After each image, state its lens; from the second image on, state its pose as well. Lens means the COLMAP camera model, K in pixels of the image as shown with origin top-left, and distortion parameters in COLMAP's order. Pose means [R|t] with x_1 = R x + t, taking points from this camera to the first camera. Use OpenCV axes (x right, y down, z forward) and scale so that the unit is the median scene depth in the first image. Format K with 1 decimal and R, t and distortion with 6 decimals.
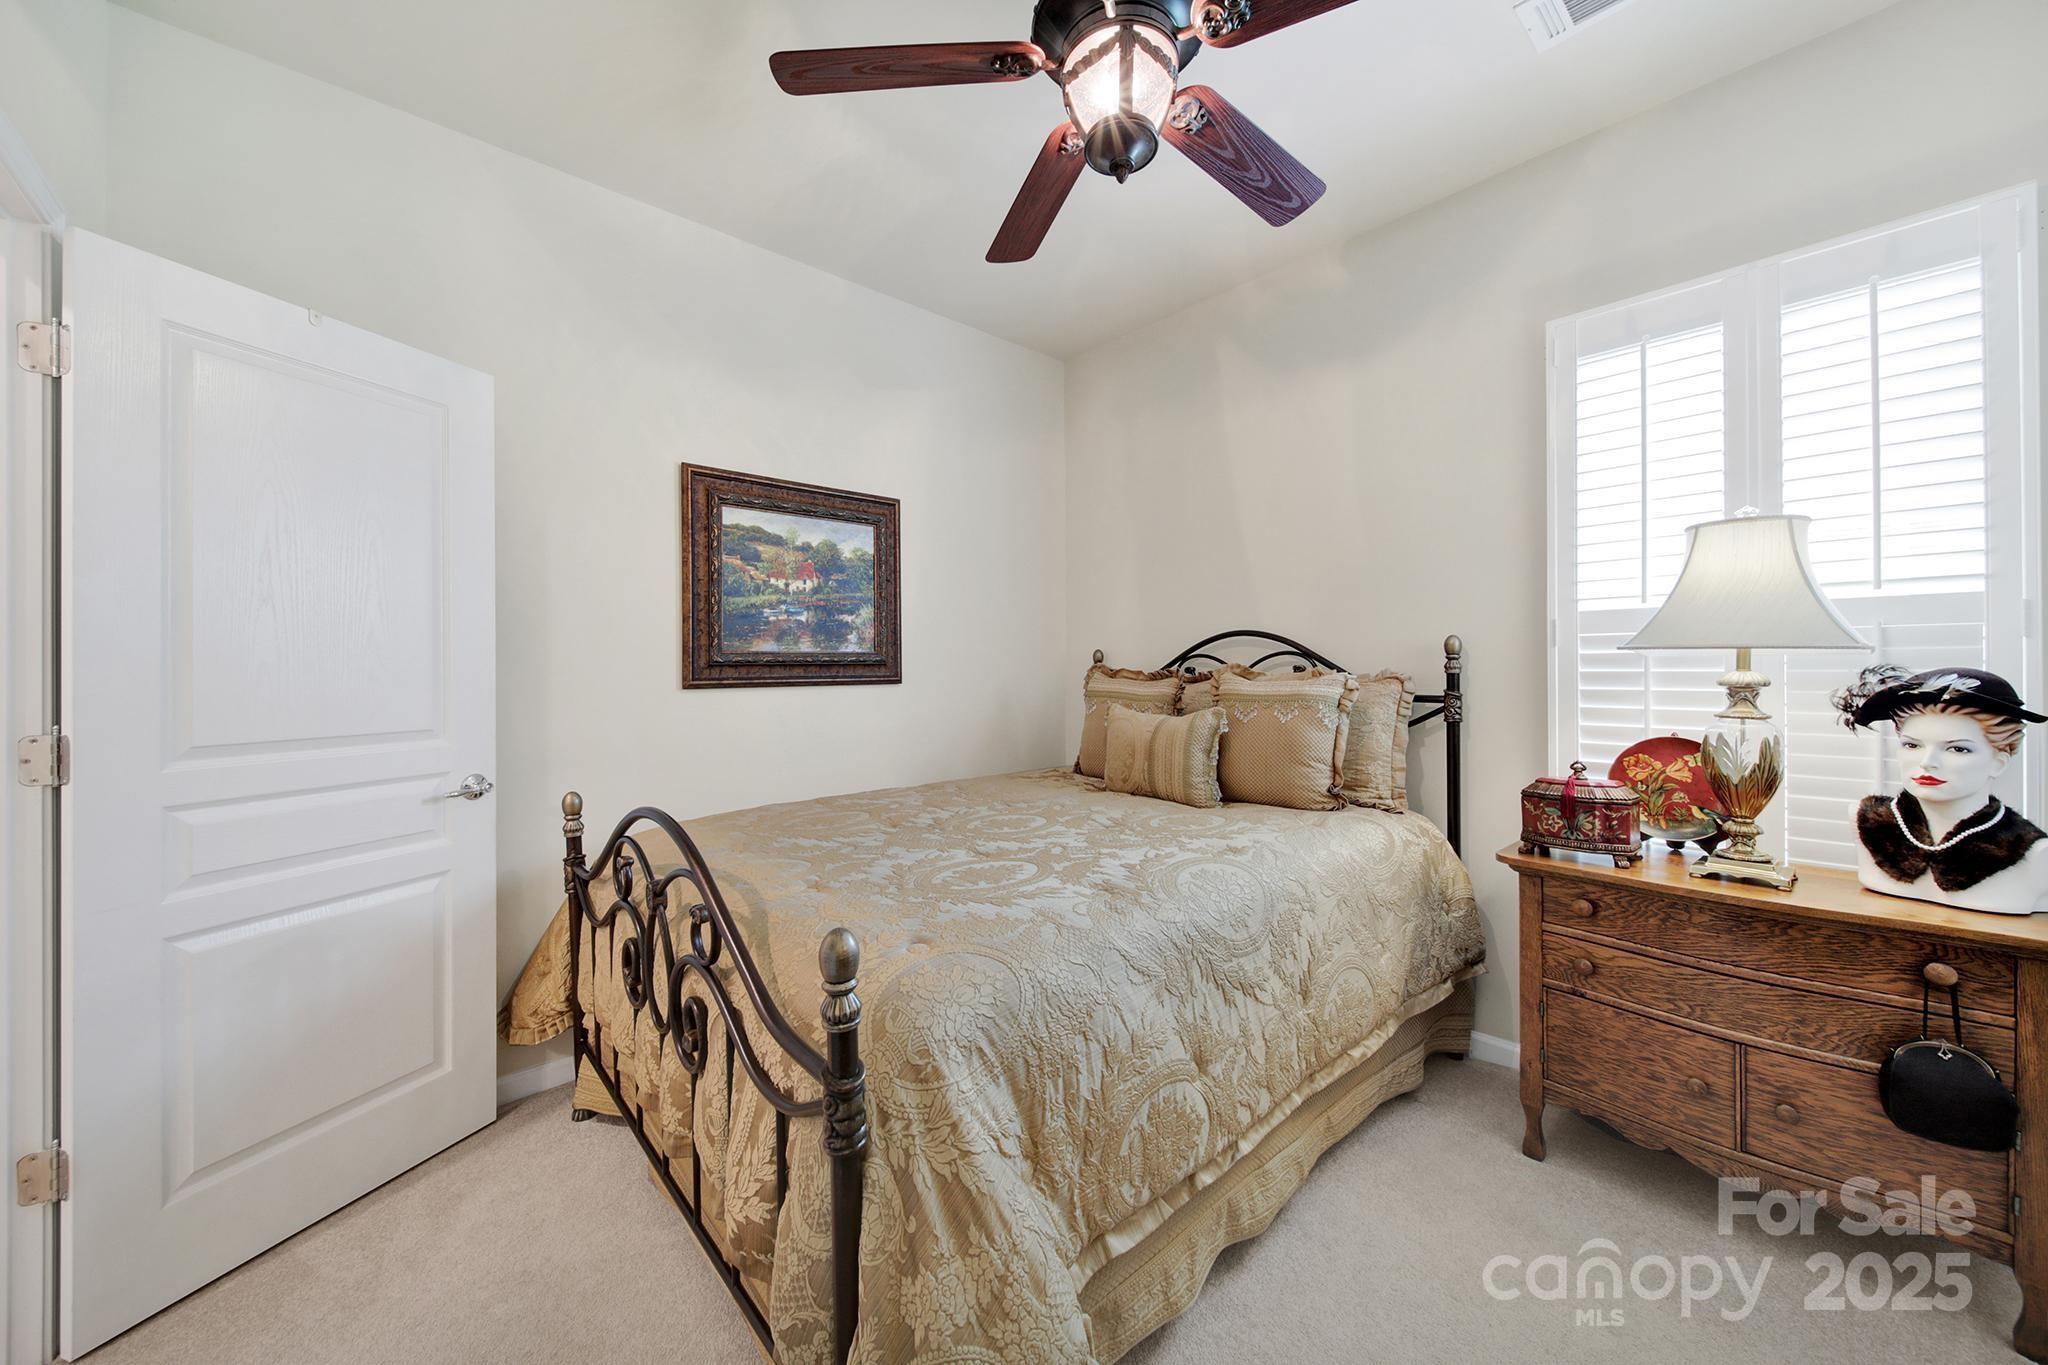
lens RADIAL K [[744.2, 0, 1031.6], [0, 744.2, 673.2], [0, 0, 1]] dist [-0.000735, 0.000130]
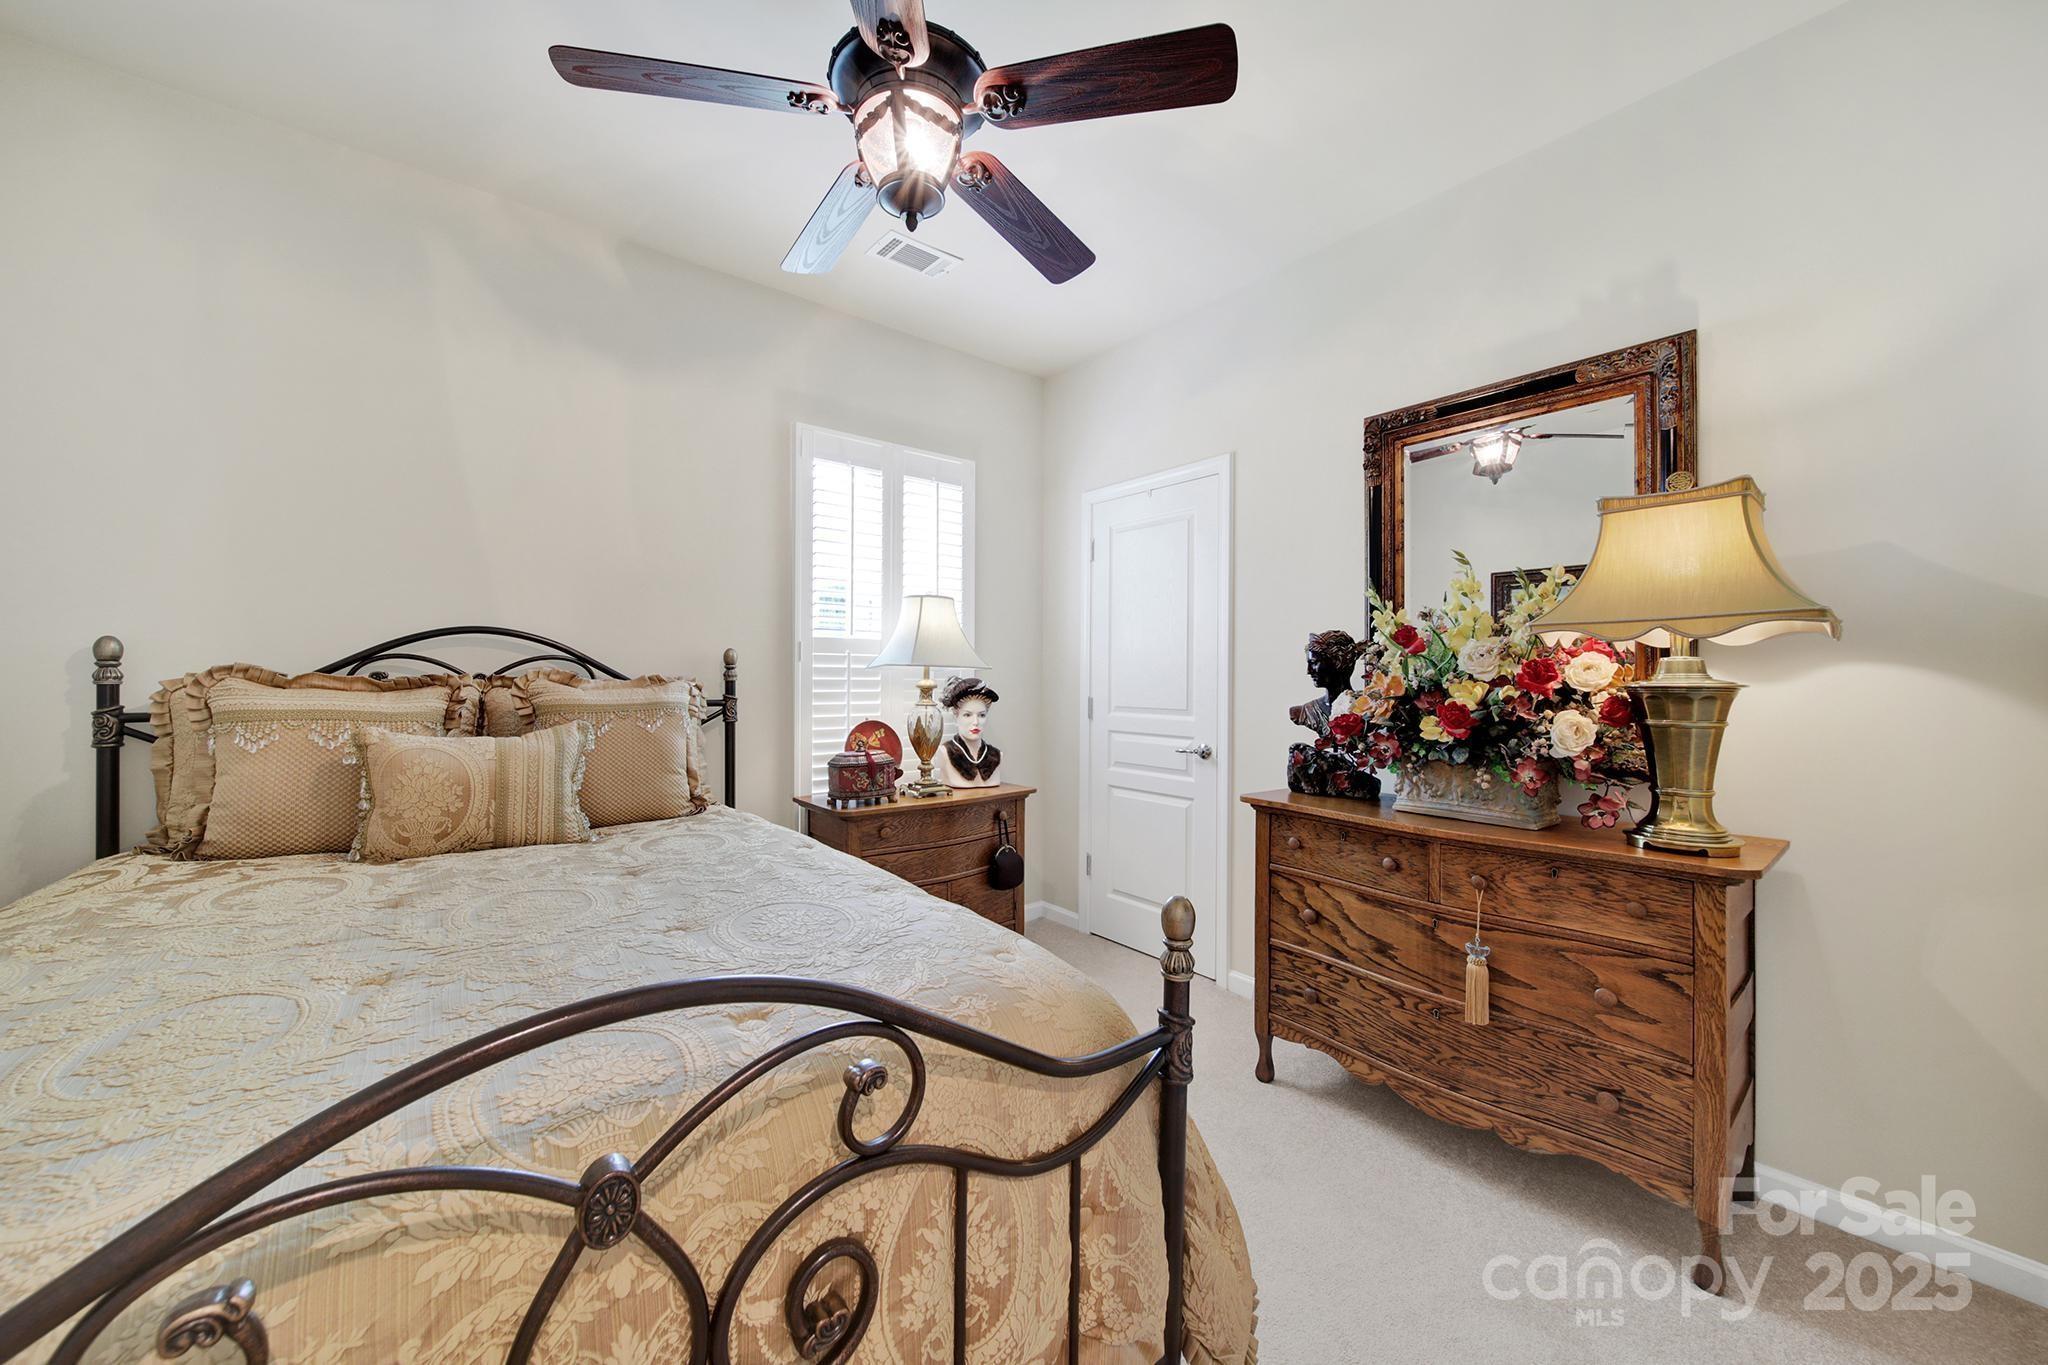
lens RADIAL K [[744.2, 0, 1031.6], [0, 744.2, 673.2], [0, 0, 1]] dist [-0.000735, 0.000130]
pose [[0.062273, 0.009719, 0.998012, -0.648368], [-0.001008, 0.999953, -0.009675, -0.000548], [-0.998059, -0.000403, 0.062280, 0.499847]]
